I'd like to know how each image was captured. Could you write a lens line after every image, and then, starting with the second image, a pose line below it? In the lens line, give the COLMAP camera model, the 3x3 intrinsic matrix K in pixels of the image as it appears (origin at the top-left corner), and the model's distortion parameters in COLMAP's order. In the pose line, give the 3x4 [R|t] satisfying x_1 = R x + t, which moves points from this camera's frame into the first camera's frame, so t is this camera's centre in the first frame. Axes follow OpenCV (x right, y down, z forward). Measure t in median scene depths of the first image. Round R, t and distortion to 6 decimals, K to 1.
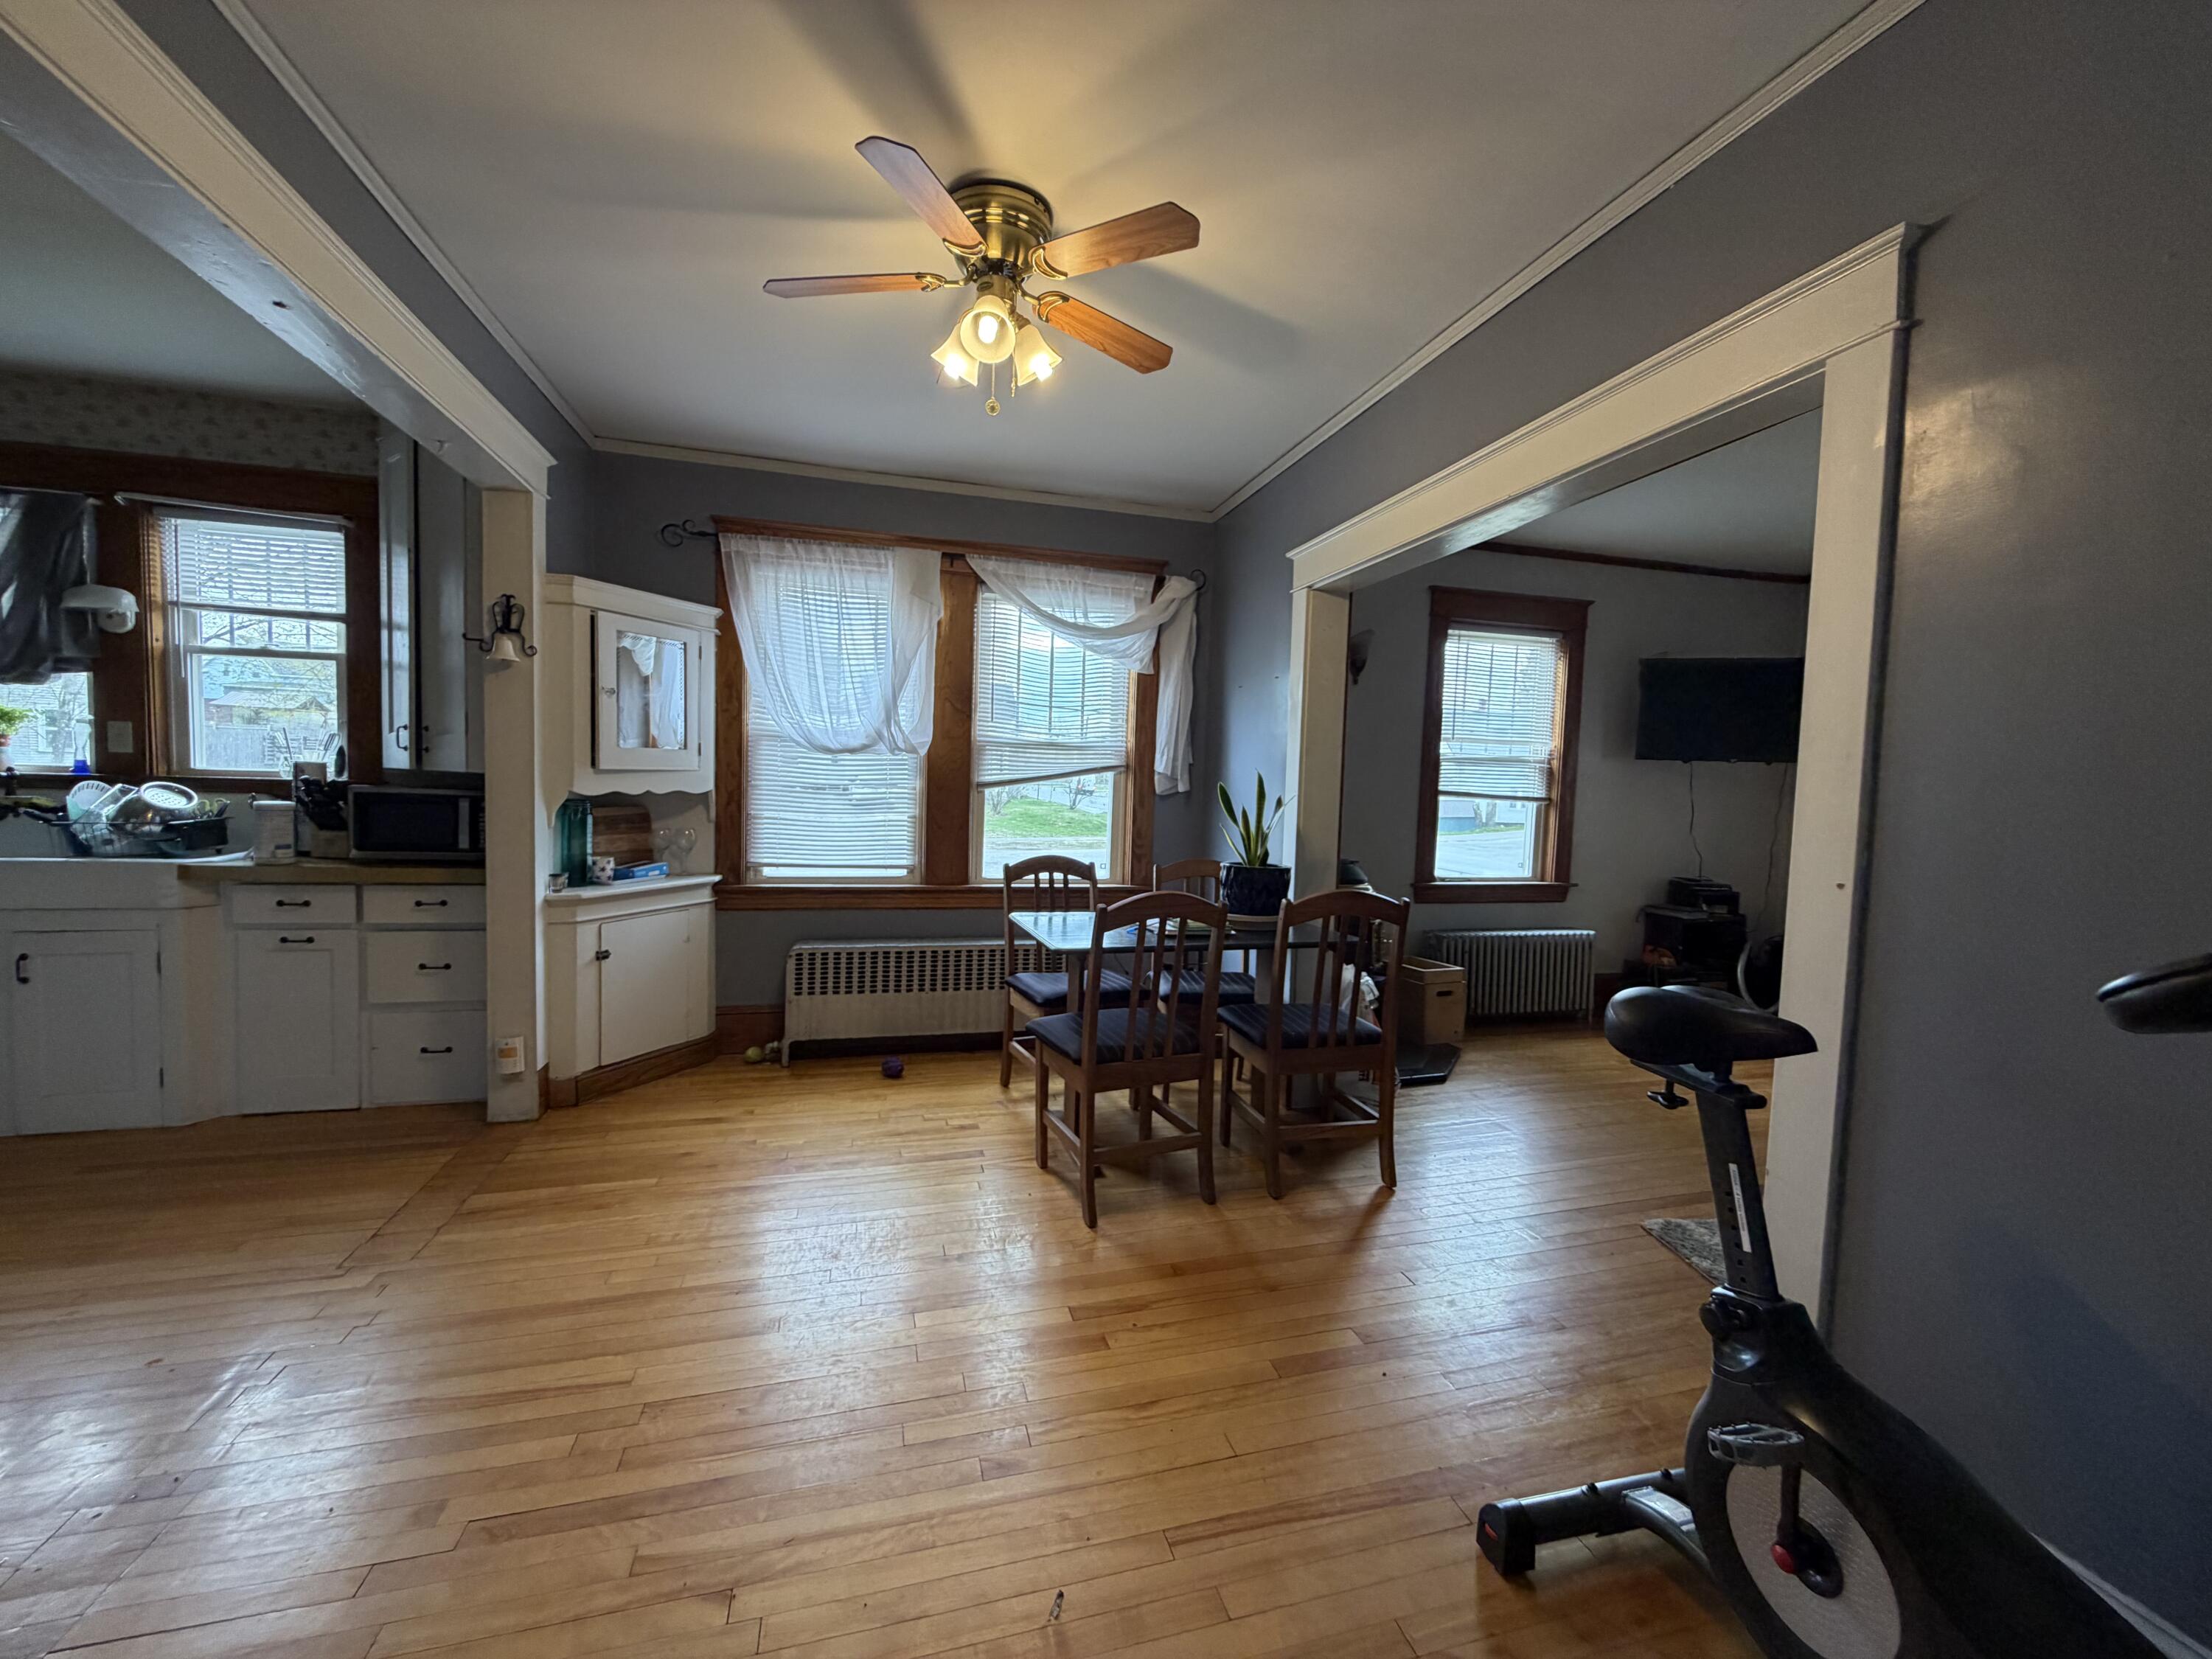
lens RADIAL K [[880.9, 0, 1102.3], [0, 880.9, 824.6], [0, 0, 1]] dist [0.001269, 0.000143]
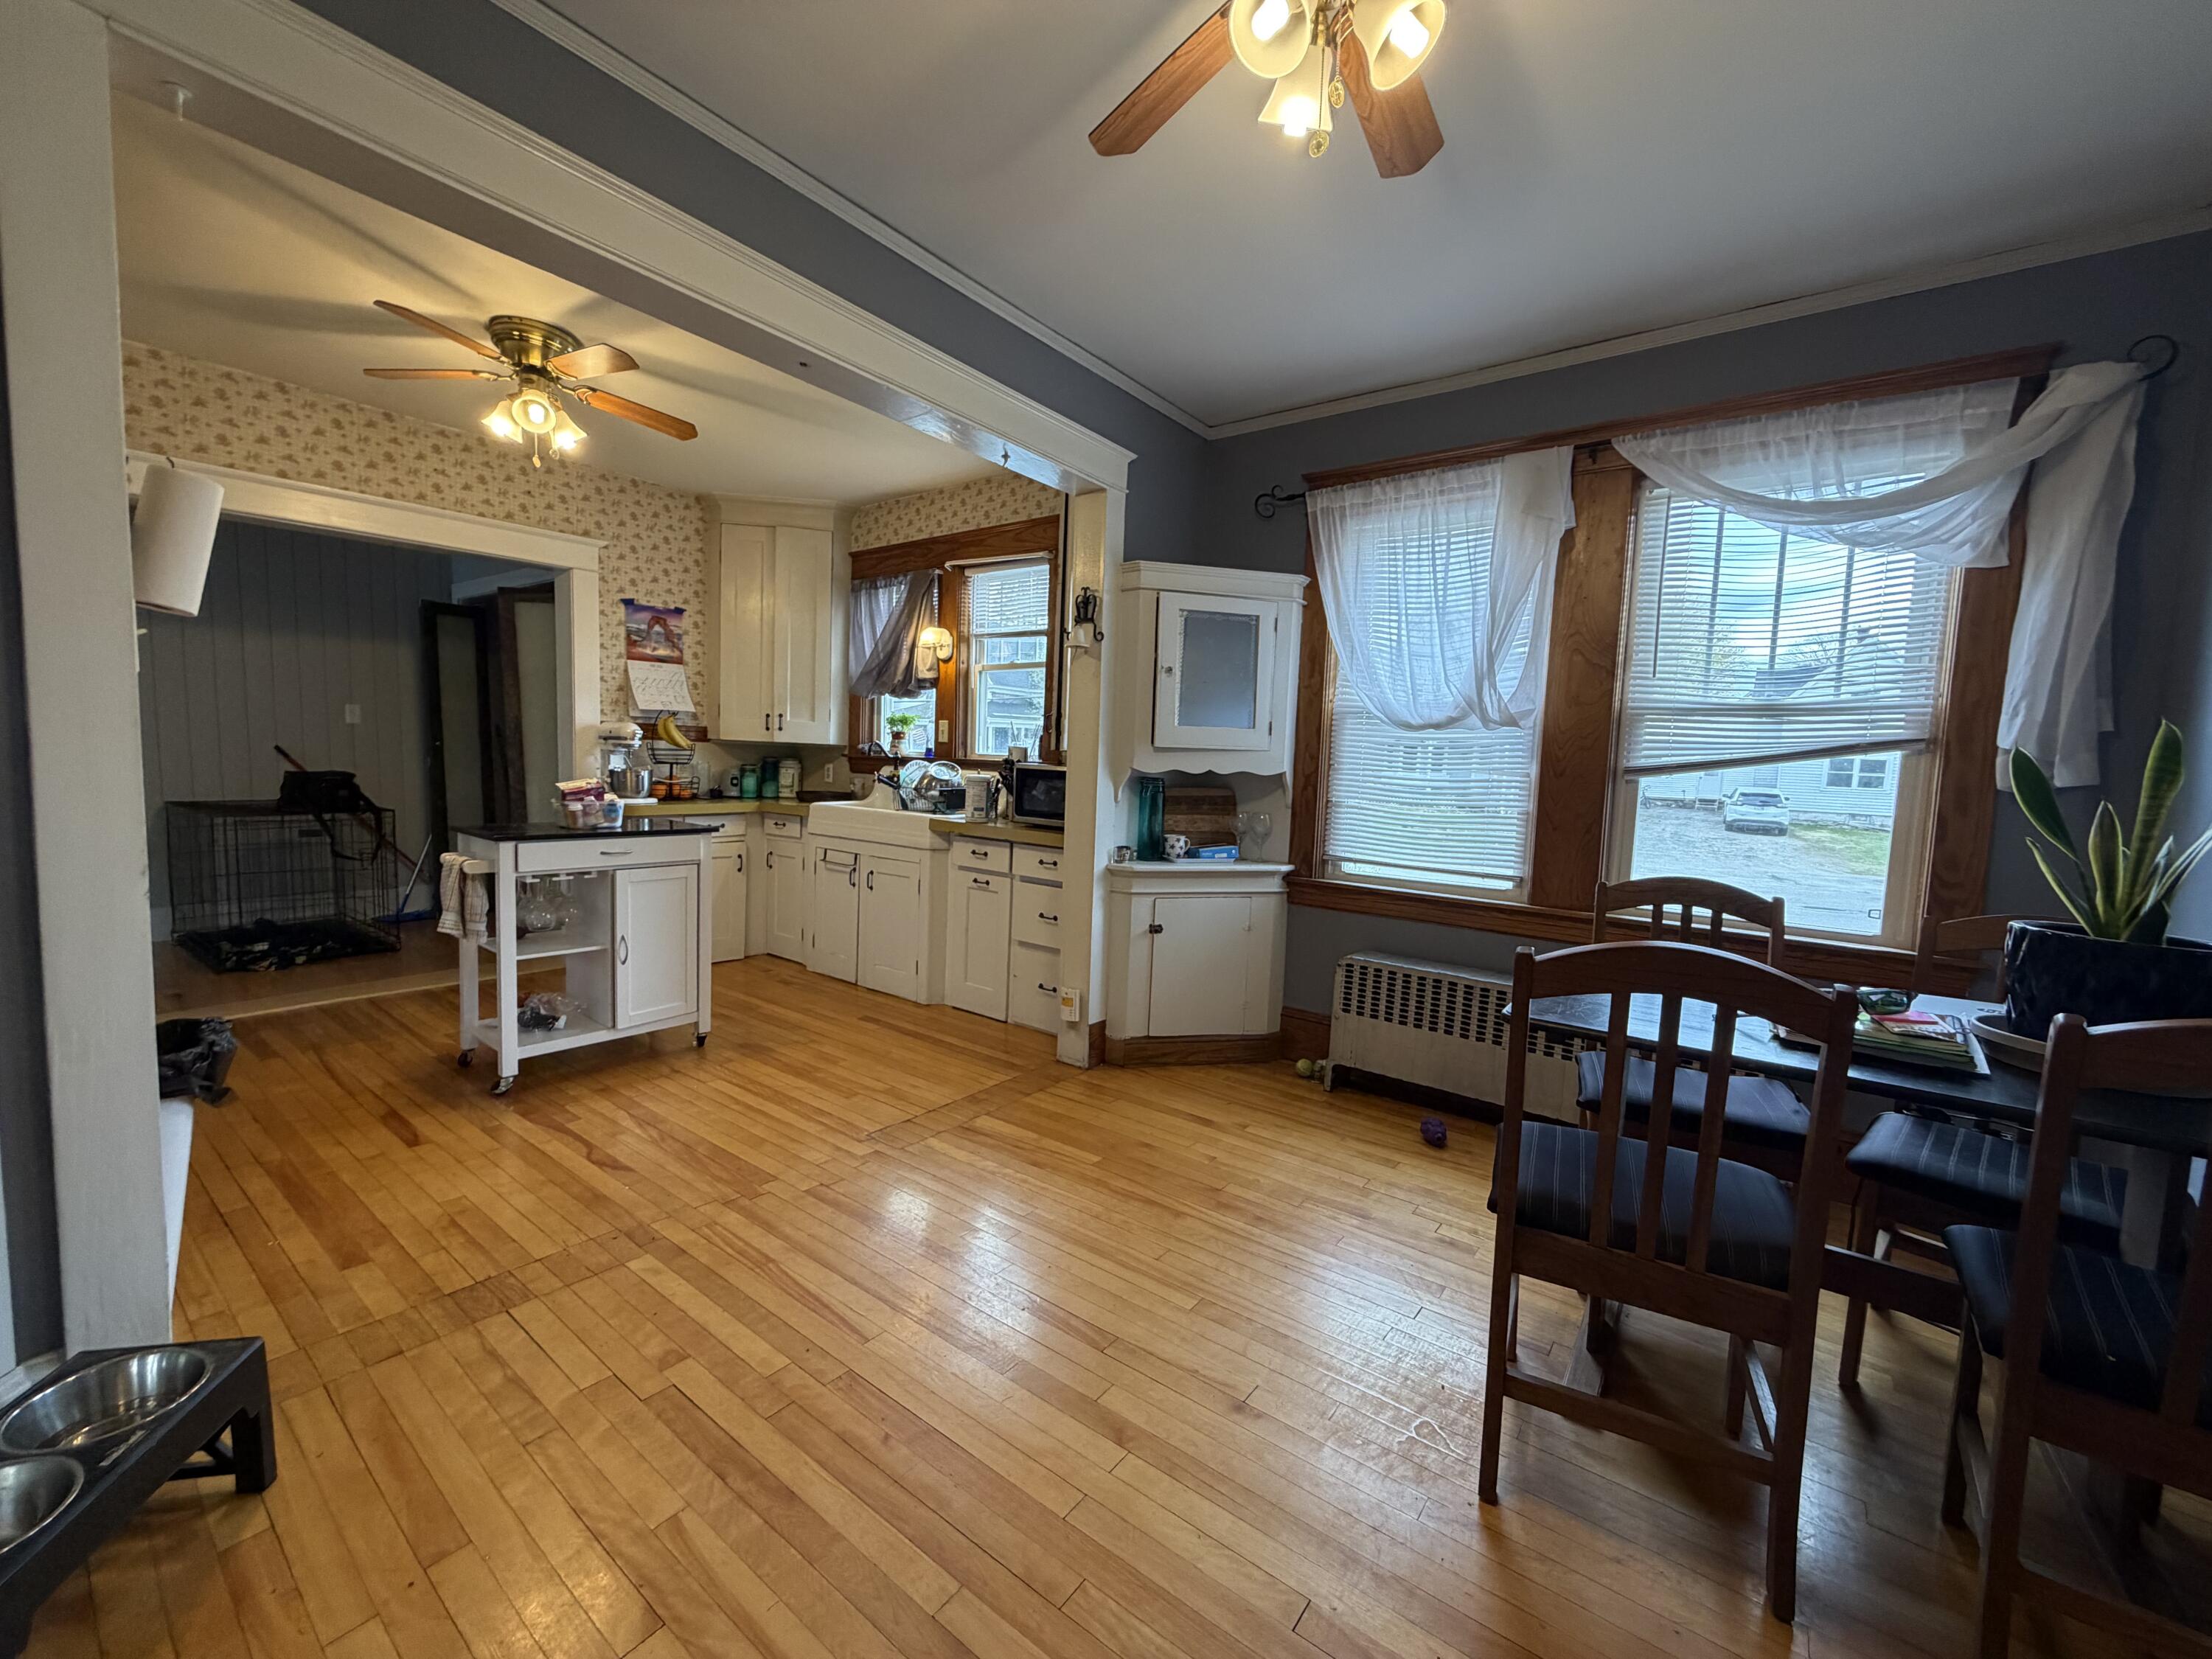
lens RADIAL K [[880.9, 0, 1103.1], [0, 880.9, 824.9], [0, 0, 1]] dist [0.001269, 0.000143]
pose [[0.607494, 0.049817, -0.792760, 0.180264], [-0.062679, 0.997926, 0.014678, 0.014267], [0.791847, 0.040773, 0.609357, 0.285066]]
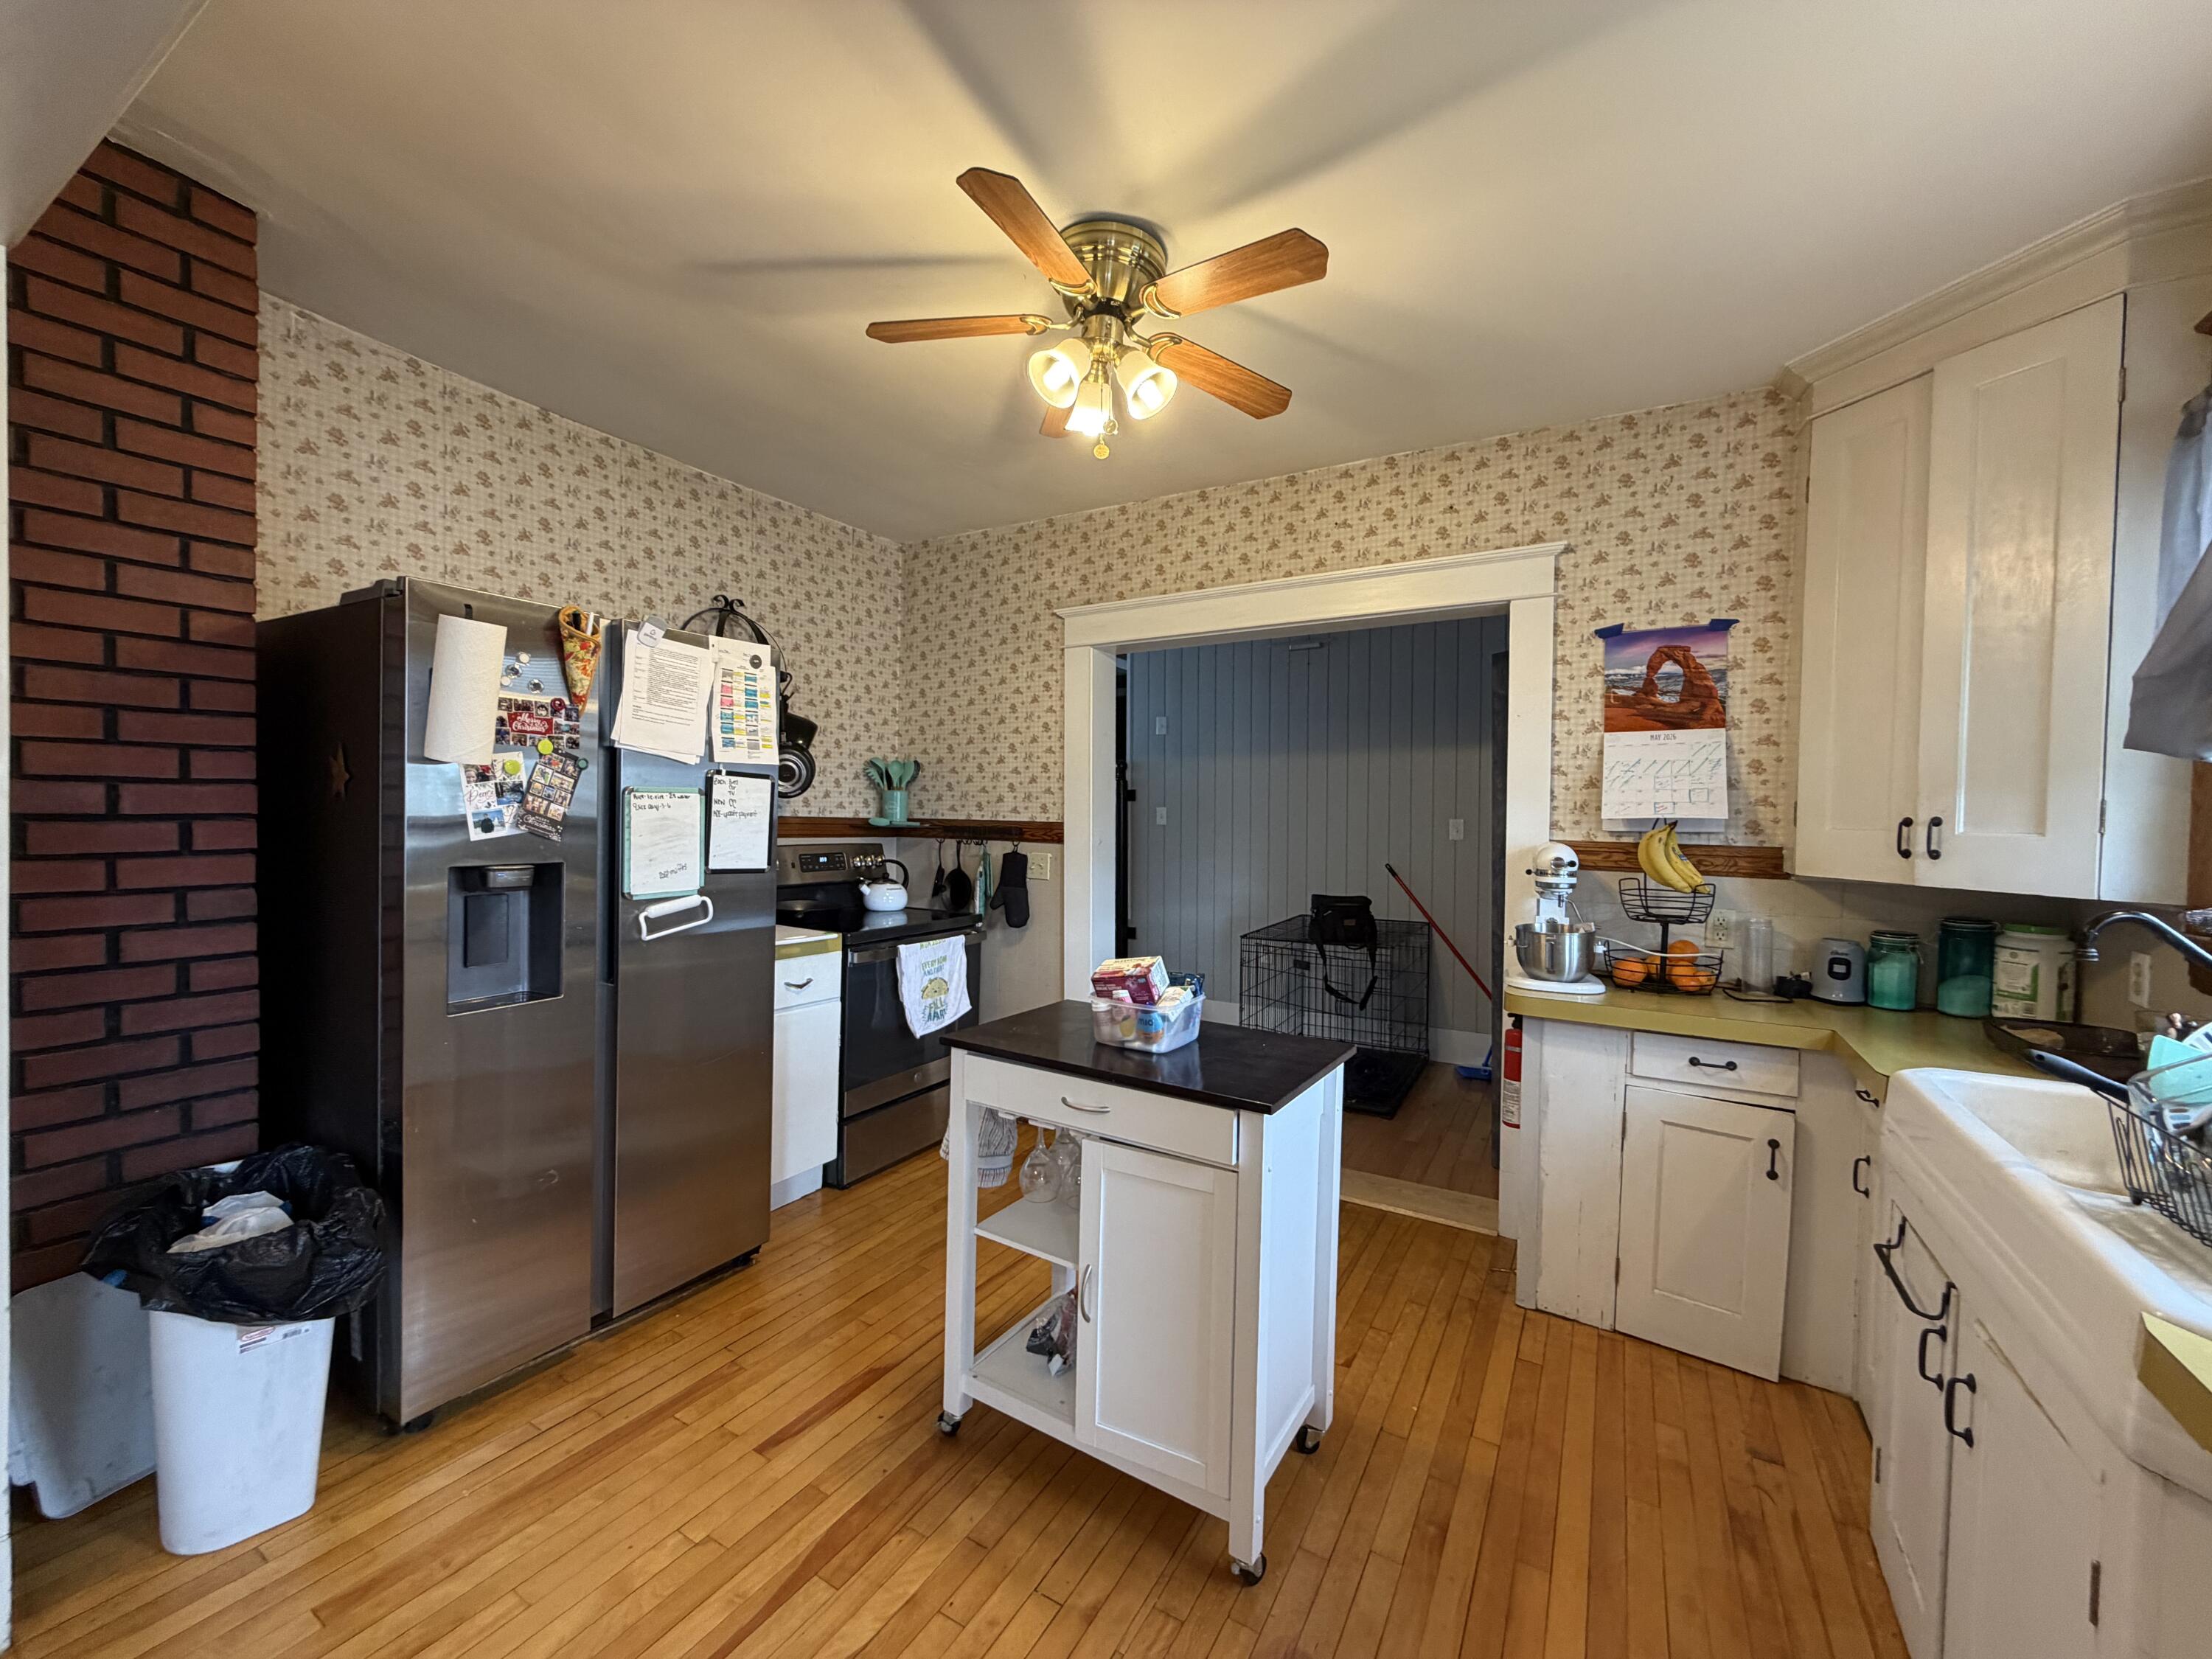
lens RADIAL K [[880.9, 0, 1100.2], [0, 880.9, 827.8], [0, 0, 1]] dist [0.001269, 0.000143]
pose [[-0.718718, -0.033855, -0.694477, -0.458347], [-0.083379, 0.995803, 0.037745, -0.076781], [0.690285, 0.085033, -0.718524, 0.748654]]
